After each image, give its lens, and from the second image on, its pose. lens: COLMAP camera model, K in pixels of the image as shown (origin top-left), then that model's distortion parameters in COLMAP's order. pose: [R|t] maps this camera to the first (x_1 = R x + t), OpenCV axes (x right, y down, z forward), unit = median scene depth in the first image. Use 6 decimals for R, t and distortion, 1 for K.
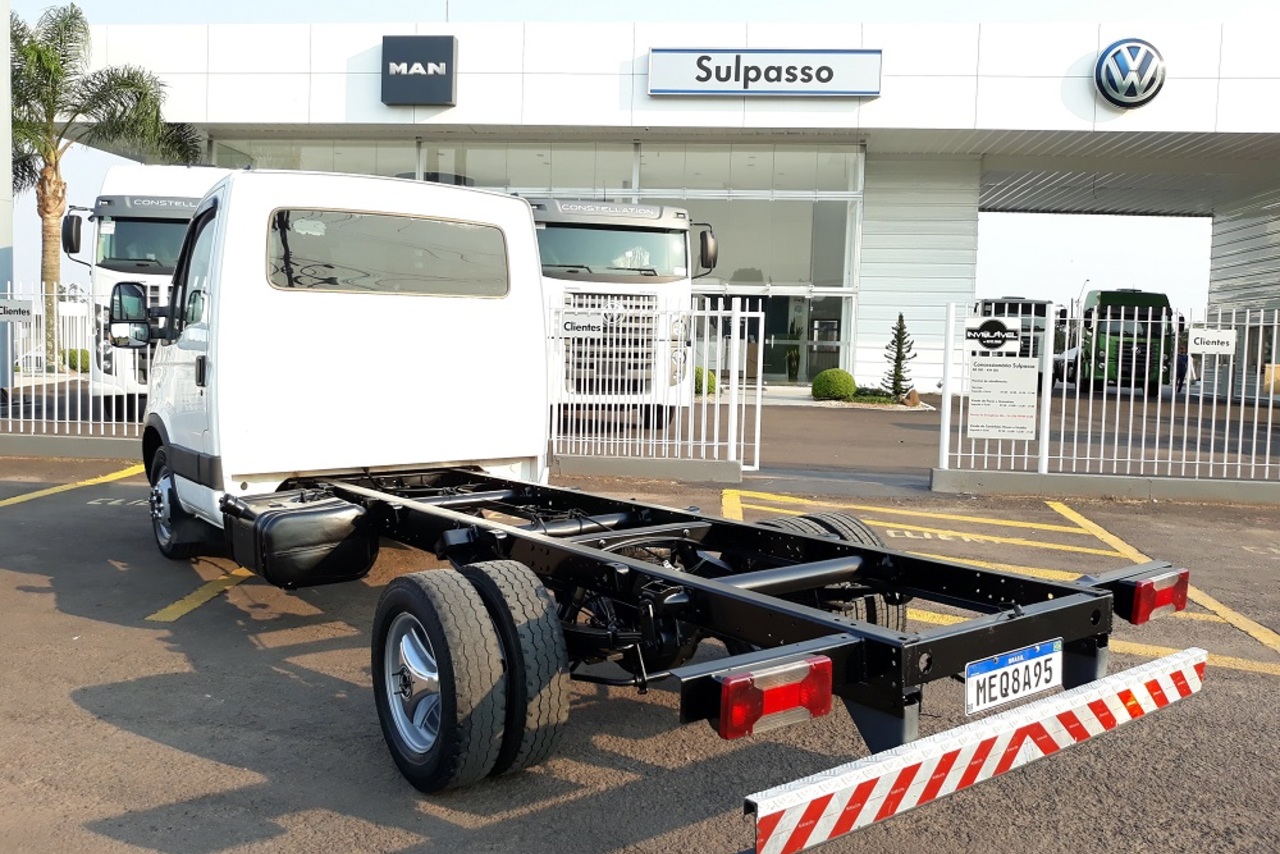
lens RADIAL K [[1046.1, 0, 639.2], [0, 1046.1, 408.6], [0, 0, 1]] dist [0.024928, -0.075751]
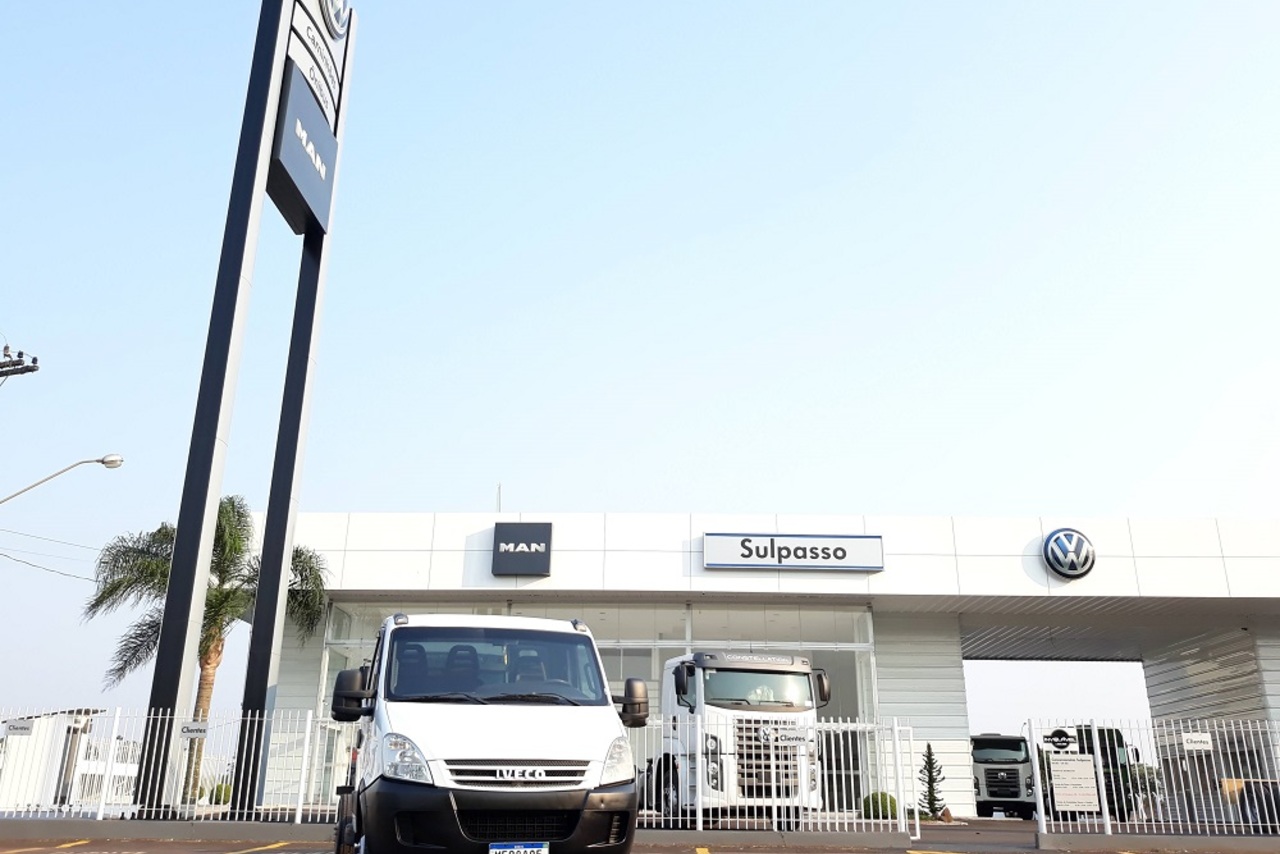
lens RADIAL K [[1032.5, 0, 633.8], [0, 1032.5, 413.6], [0, 0, 1]] dist [0.082201, -0.208572]
pose [[0.997648, 0.010242, 0.067769, -0.167838], [0.018206, 0.913646, -0.406103, 0.042641], [-0.066076, 0.406381, 0.911311, -0.232322]]
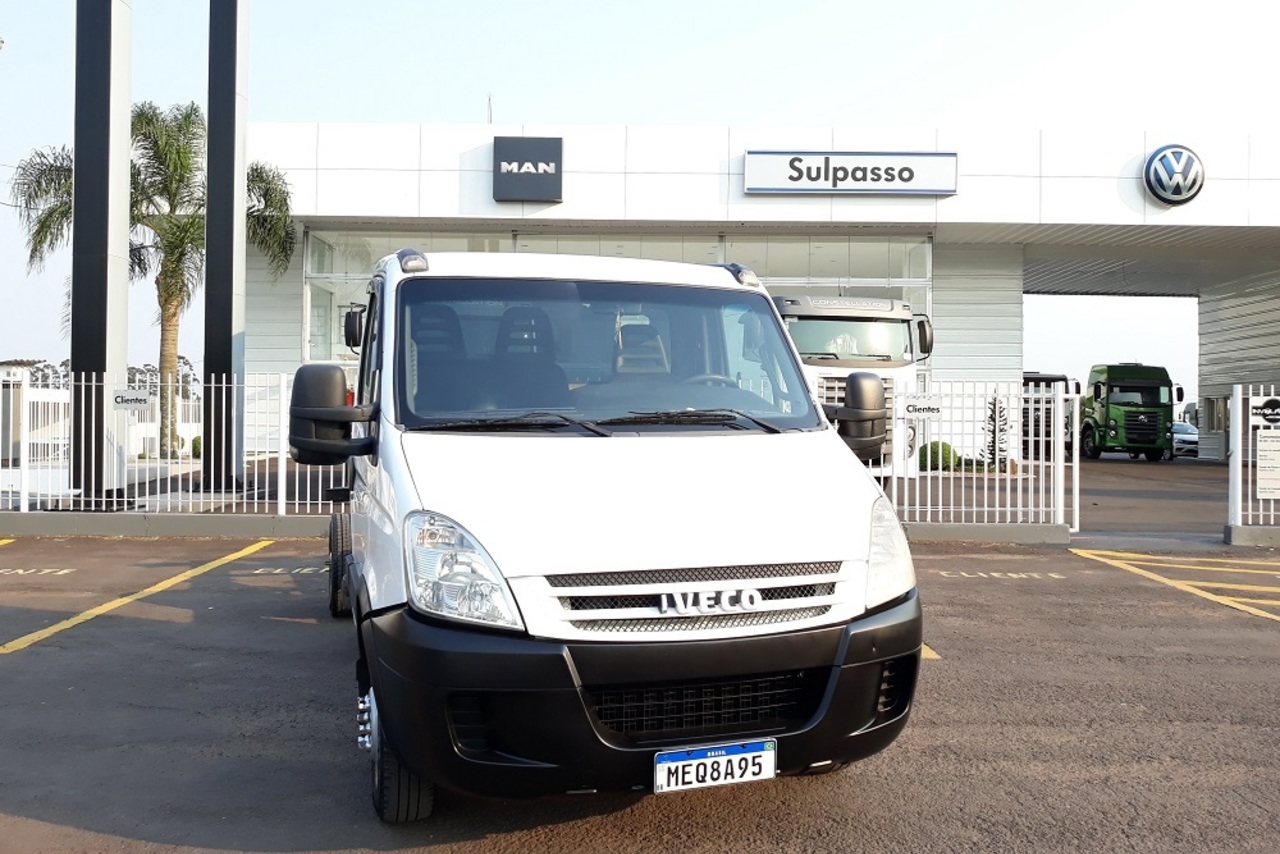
lens RADIAL K [[1032.5, 0, 633.8], [0, 1032.5, 413.6], [0, 0, 1]] dist [0.082201, -0.208572]
pose [[0.996442, -0.015389, 0.082865, -0.201314], [0.020864, 0.997626, -0.065623, -0.002060], [-0.081658, 0.067118, 0.994398, -0.047097]]
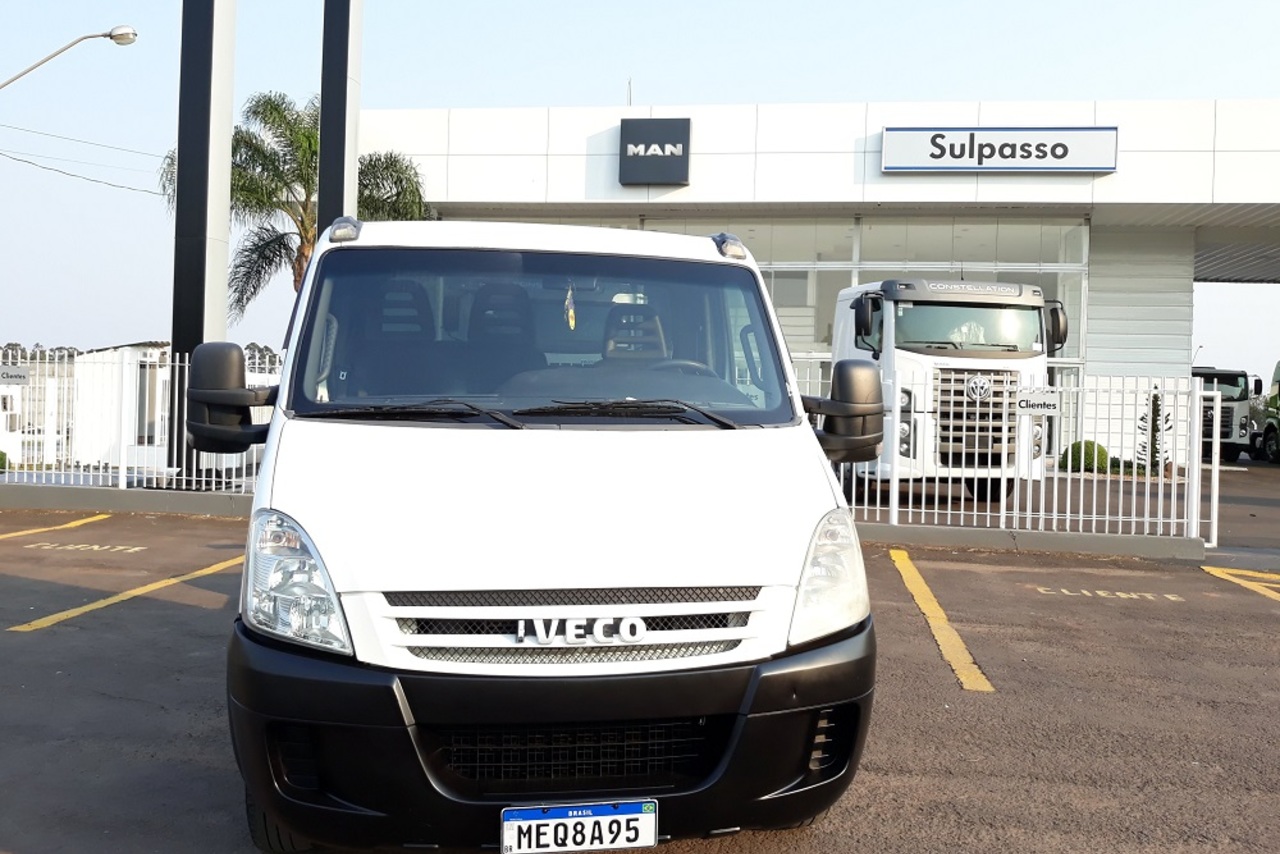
lens RADIAL K [[1046.1, 0, 639.2], [0, 1046.1, 408.6], [0, 0, 1]] dist [0.024928, -0.075751]
pose [[0.998042, 0.003518, -0.062454, -0.165416], [-0.007338, 0.998108, -0.061044, -0.003440], [0.062121, 0.061383, 0.996179, -0.024964]]
